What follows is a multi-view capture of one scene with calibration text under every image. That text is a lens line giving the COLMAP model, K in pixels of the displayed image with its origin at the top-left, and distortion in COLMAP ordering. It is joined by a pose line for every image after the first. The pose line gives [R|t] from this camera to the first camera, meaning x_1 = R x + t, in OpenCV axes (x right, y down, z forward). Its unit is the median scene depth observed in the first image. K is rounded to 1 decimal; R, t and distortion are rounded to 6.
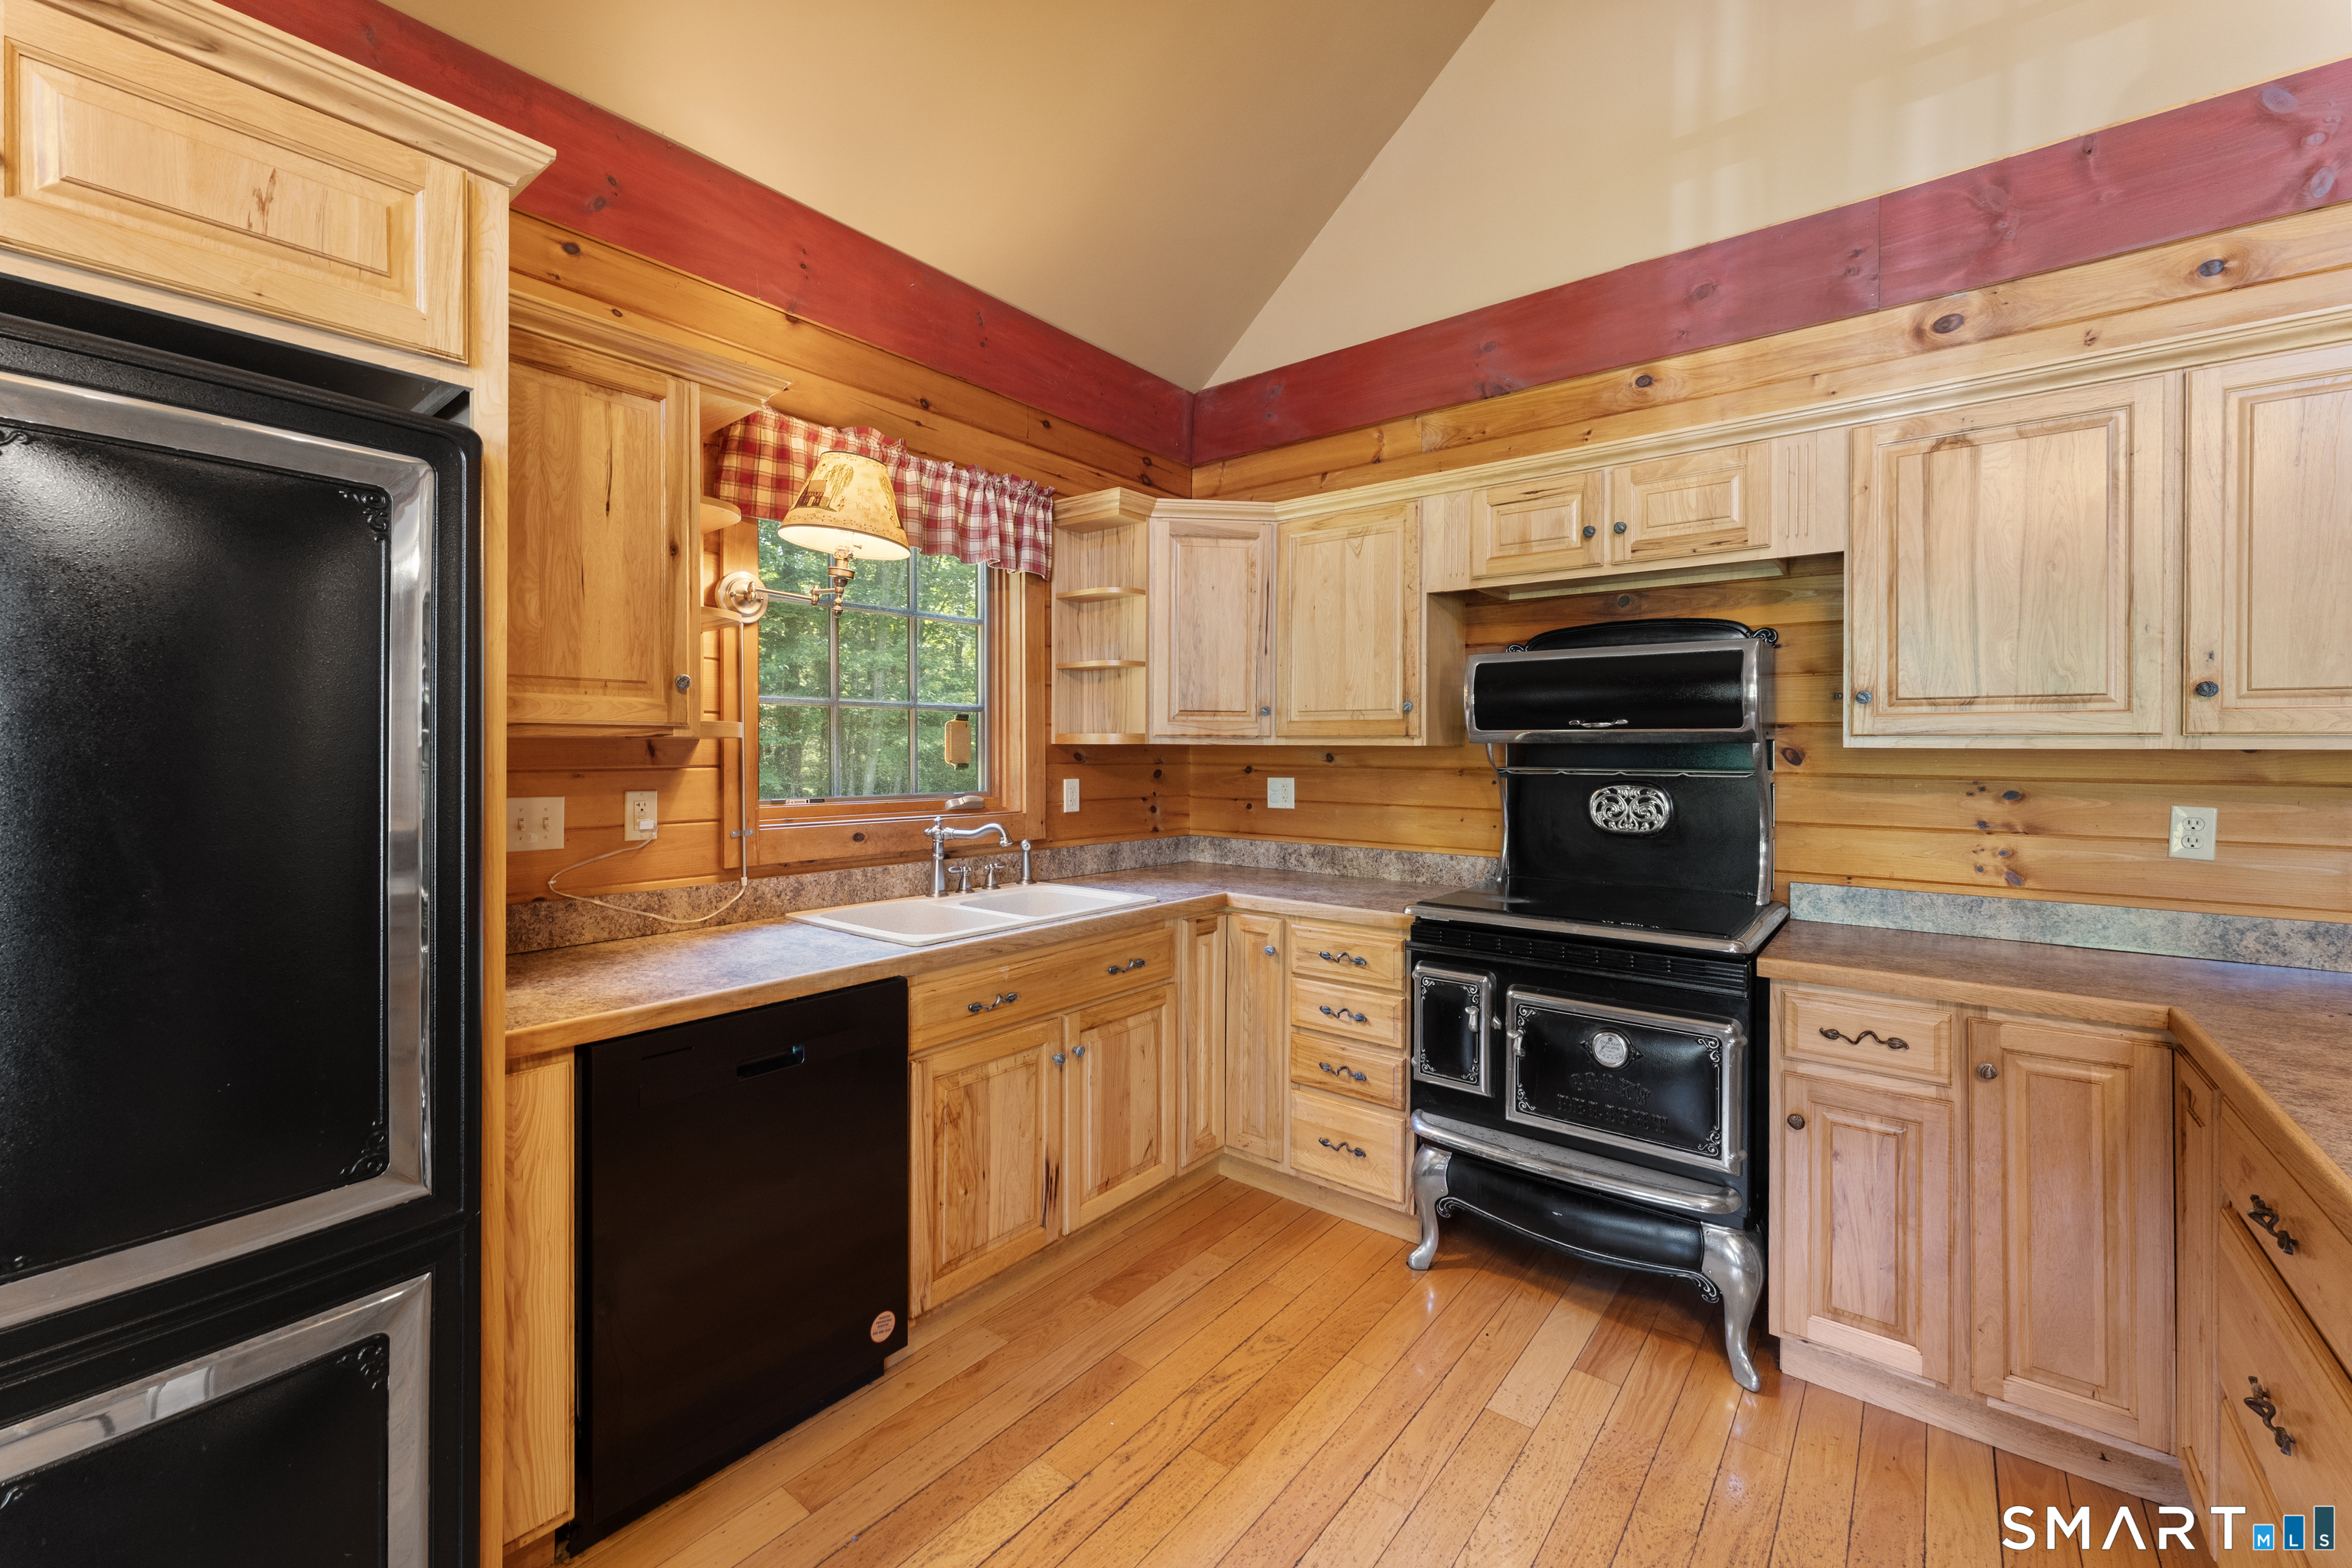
lens RADIAL K [[952.6, 0, 1178.4], [0, 952.6, 749.7], [0, 0, 1]] dist [0.000782, -0.000264]
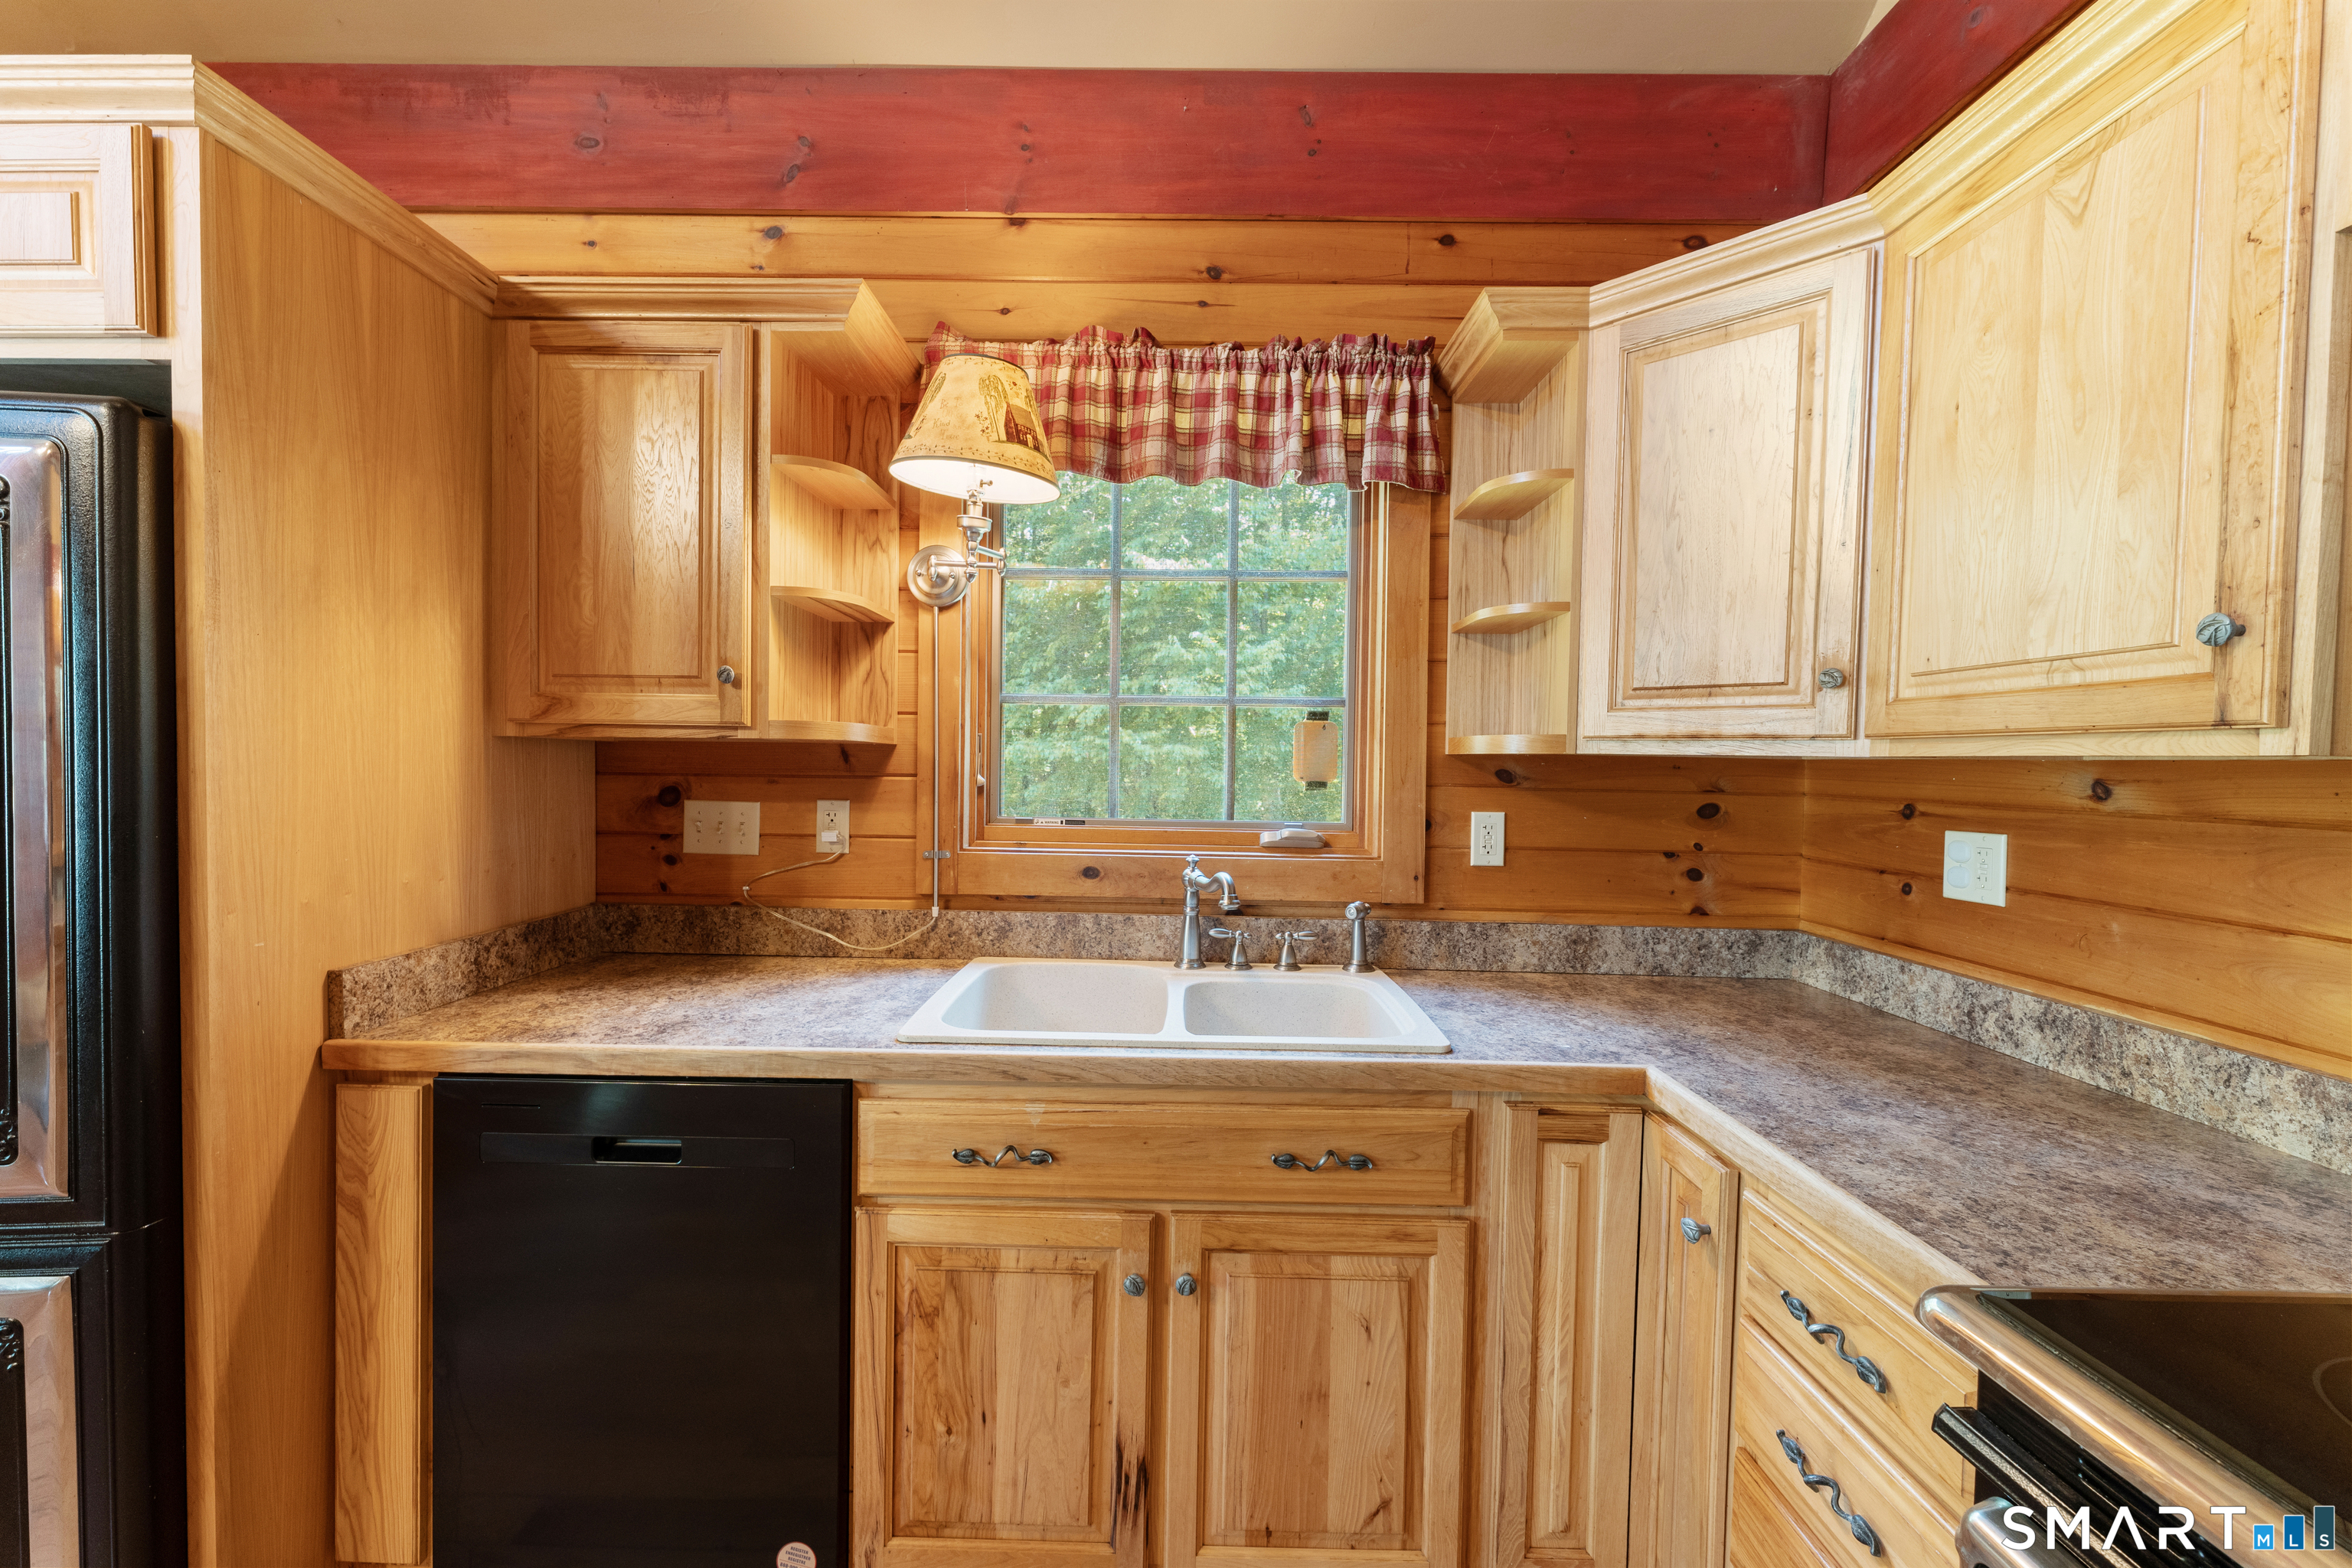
lens RADIAL K [[931.3, 0, 1168.6], [0, 931.3, 787.8], [0, 0, 1]] dist [0.000451, -0.000010]
pose [[0.615875, 0.028142, -0.787341, 0.281141], [-0.013455, 0.999592, 0.025204, 0.003537], [0.787729, -0.004929, 0.616002, 0.565196]]
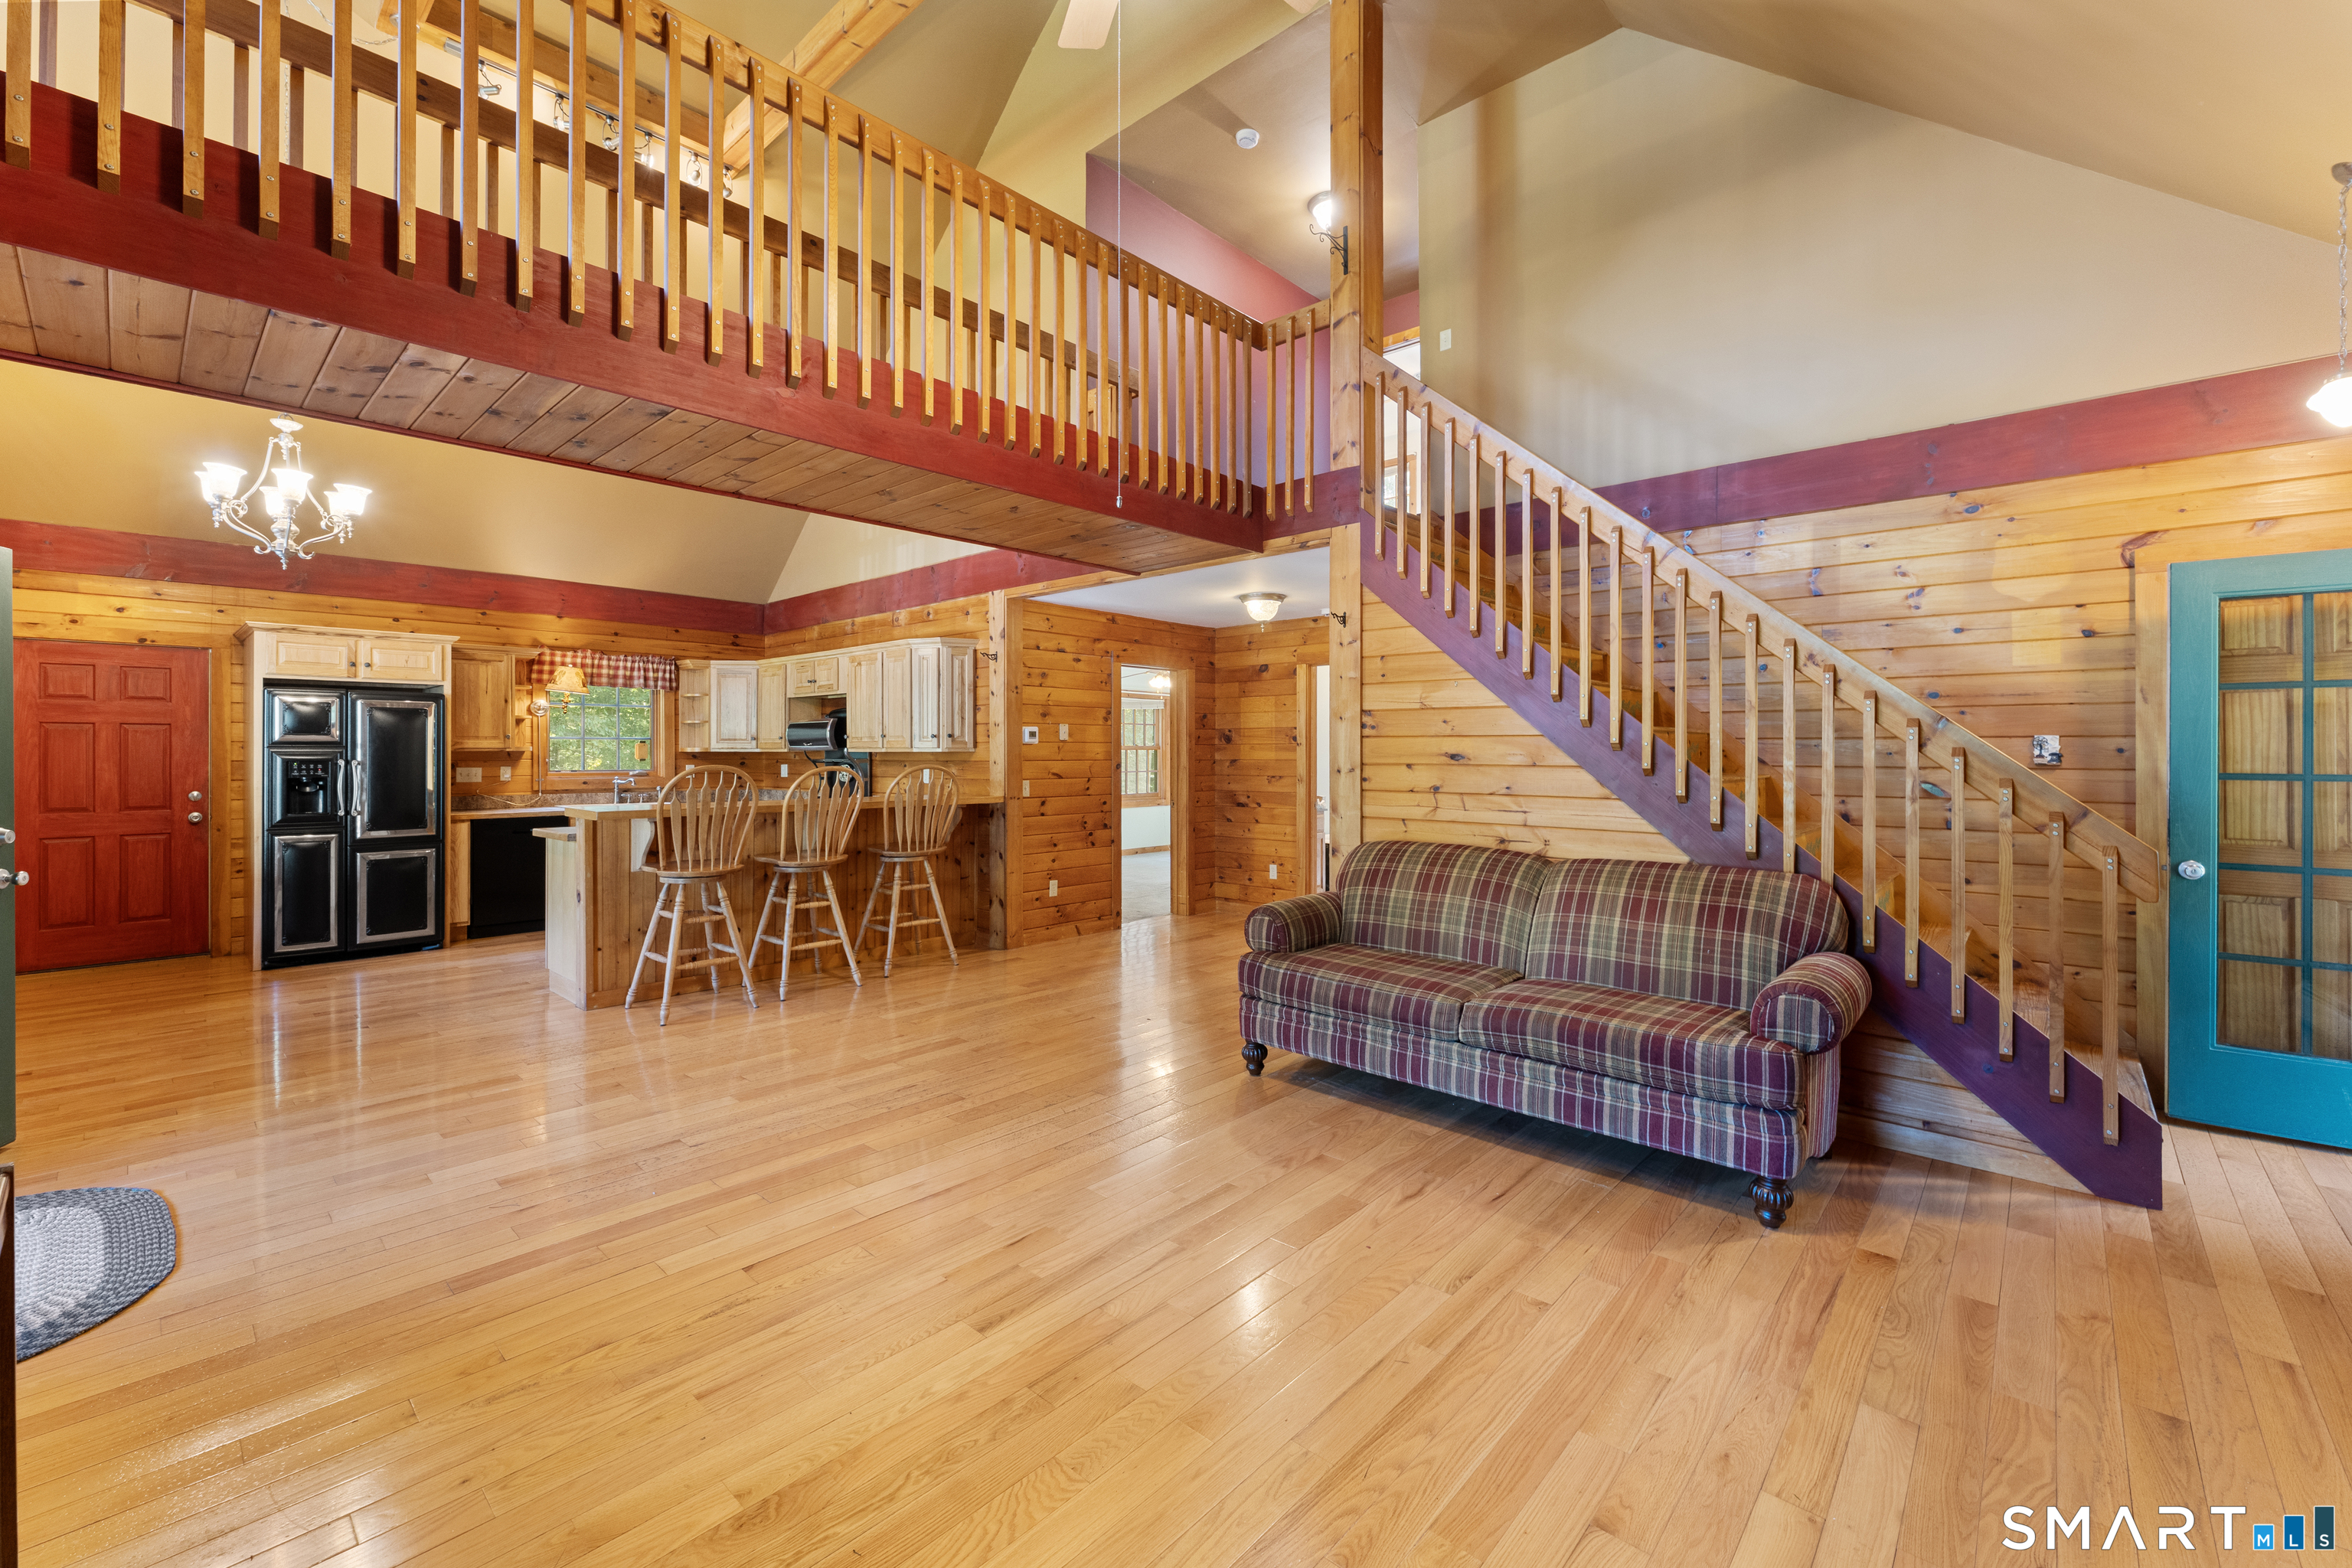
lens RADIAL K [[959.8, 0, 1185.4], [0, 959.8, 752.7], [0, 0, 1]] dist [0.001198, -0.000557]
pose [[0.998117, -0.006076, -0.061034, 1.693458], [0.005978, 0.999981, -0.001802, 0.011902], [0.061044, 0.001434, 0.998134, -1.865103]]
